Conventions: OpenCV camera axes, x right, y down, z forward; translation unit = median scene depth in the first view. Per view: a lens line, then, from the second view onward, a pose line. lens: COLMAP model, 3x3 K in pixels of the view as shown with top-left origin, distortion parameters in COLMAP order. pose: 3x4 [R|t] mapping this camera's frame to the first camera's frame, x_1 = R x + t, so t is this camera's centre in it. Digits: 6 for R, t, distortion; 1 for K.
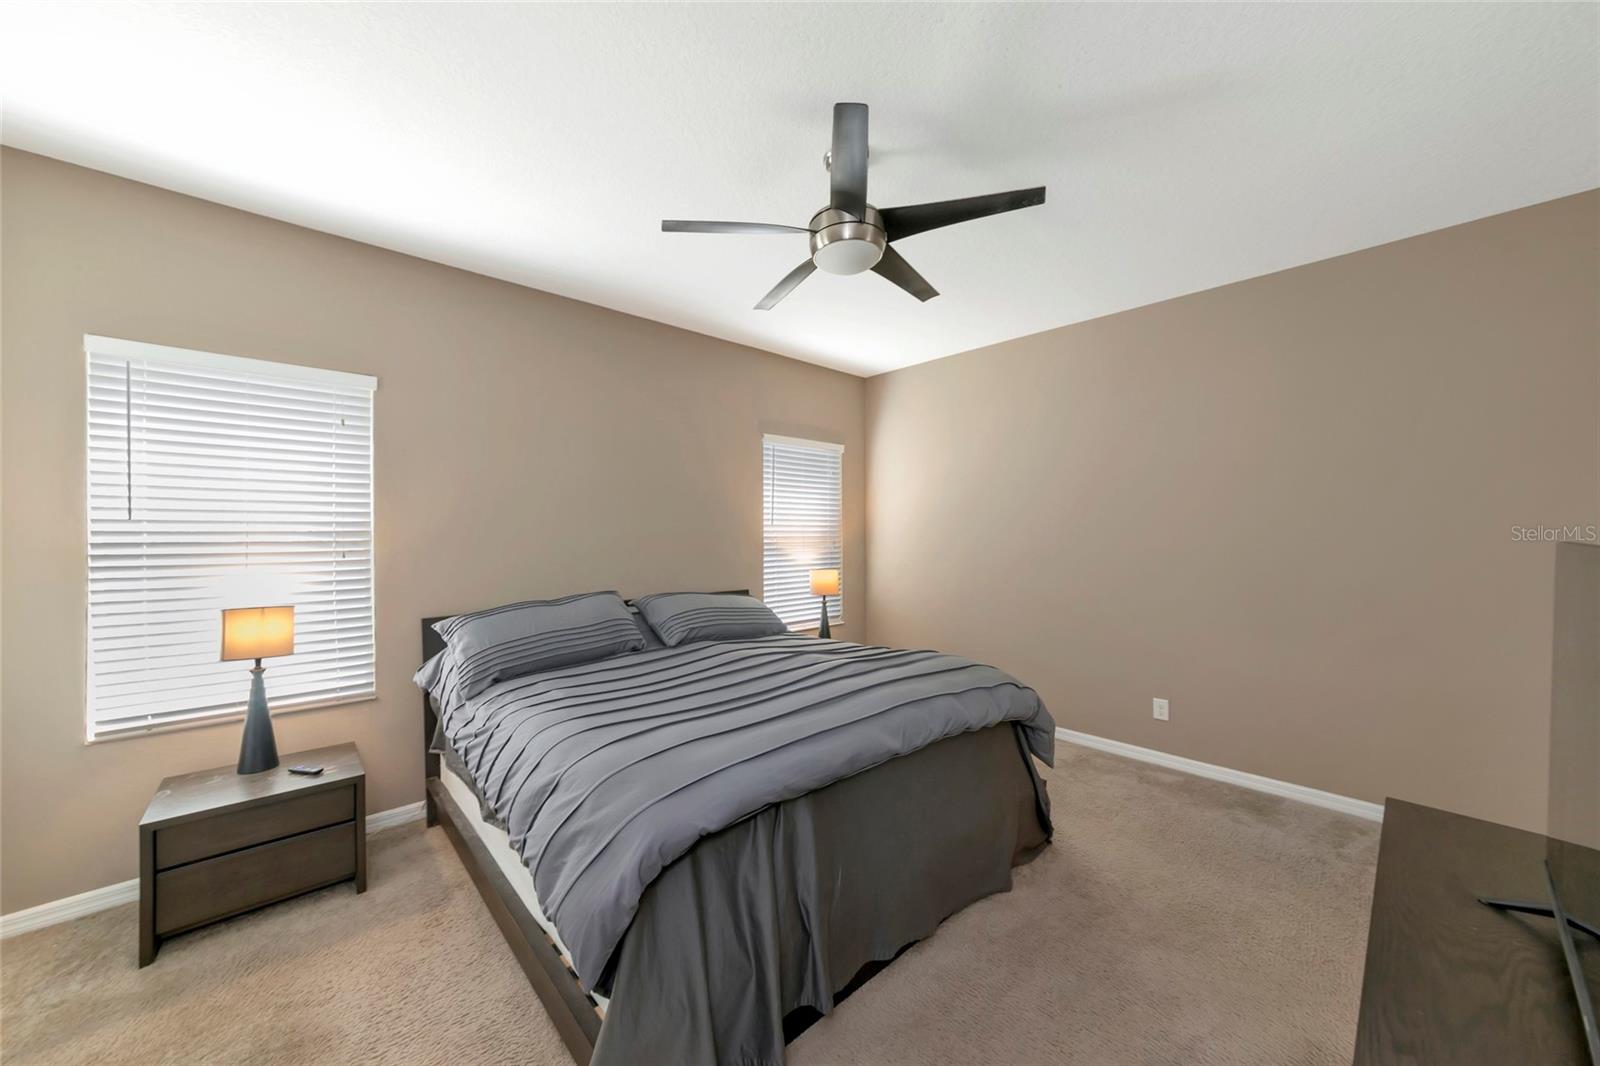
lens RADIAL K [[567.4, 0, 804.6], [0, 567.4, 519.1], [0, 0, 1]] dist [0.000151, -0.000047]
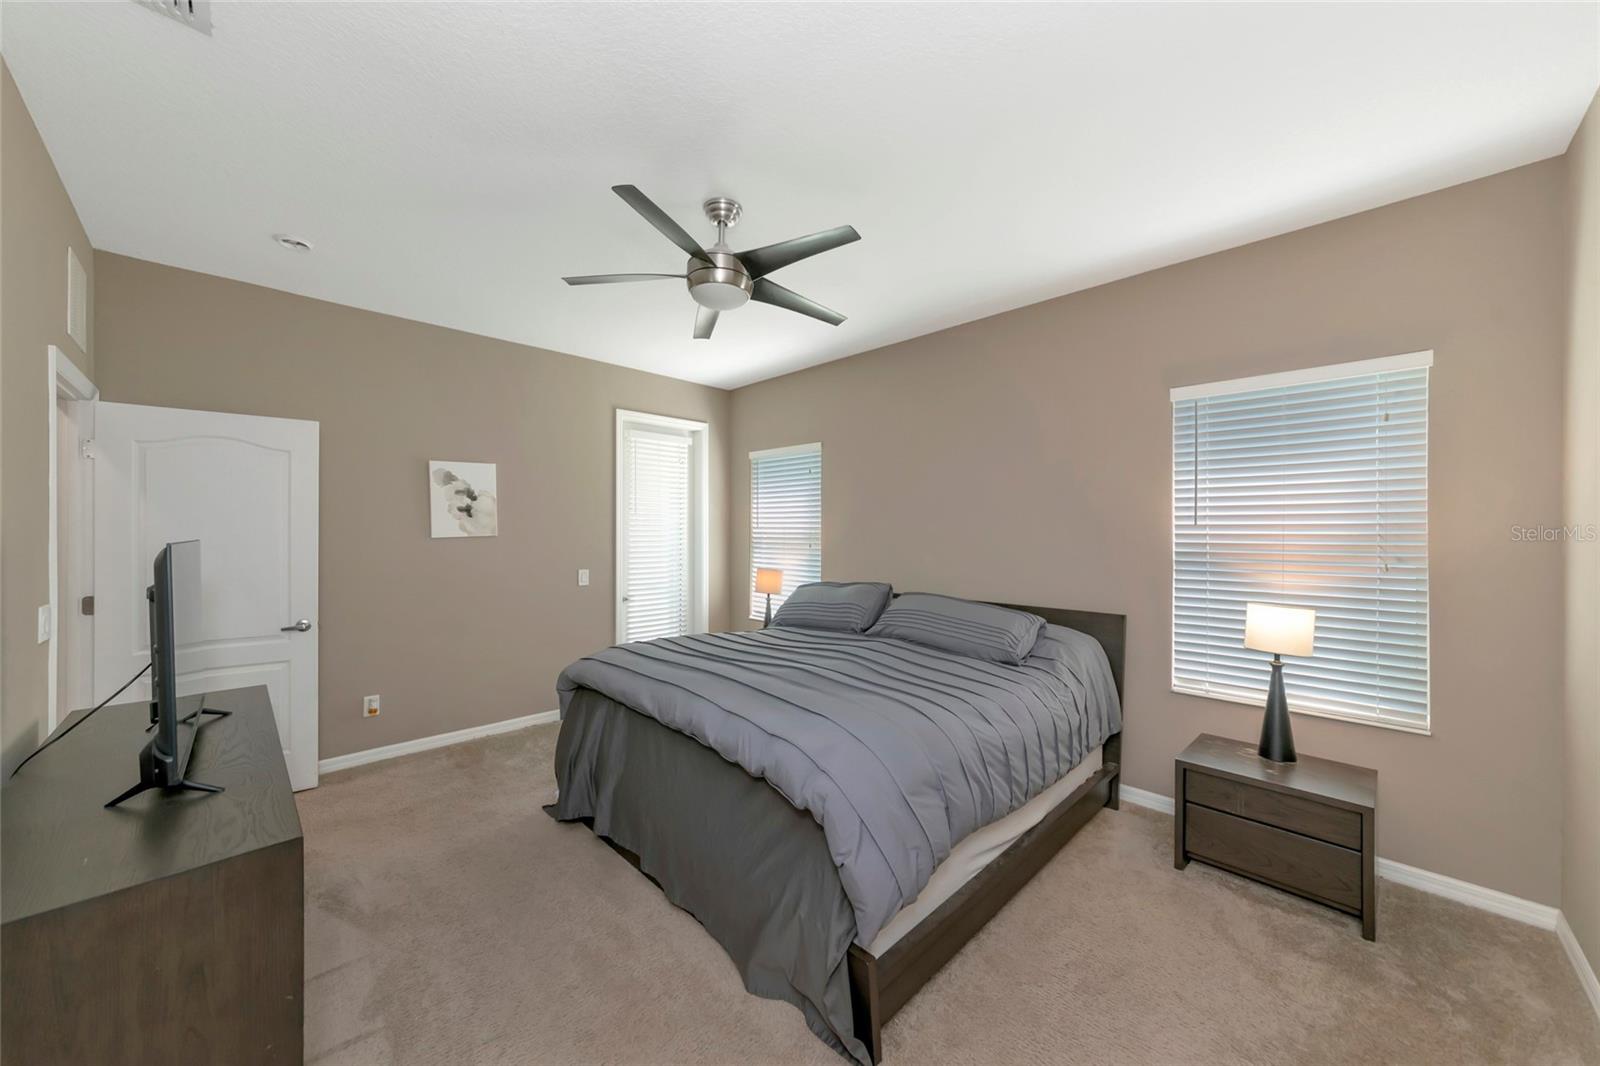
lens RADIAL K [[570.4, 0, 800.5], [0, 570.4, 539.4], [0, 0, 1]] dist [-0.000208, -0.000095]
pose [[0.050983, 0.014492, -0.998594, 0.077108], [0.013616, 0.999792, 0.015204, 0.001369], [0.998607, -0.014372, 0.050775, 0.070215]]
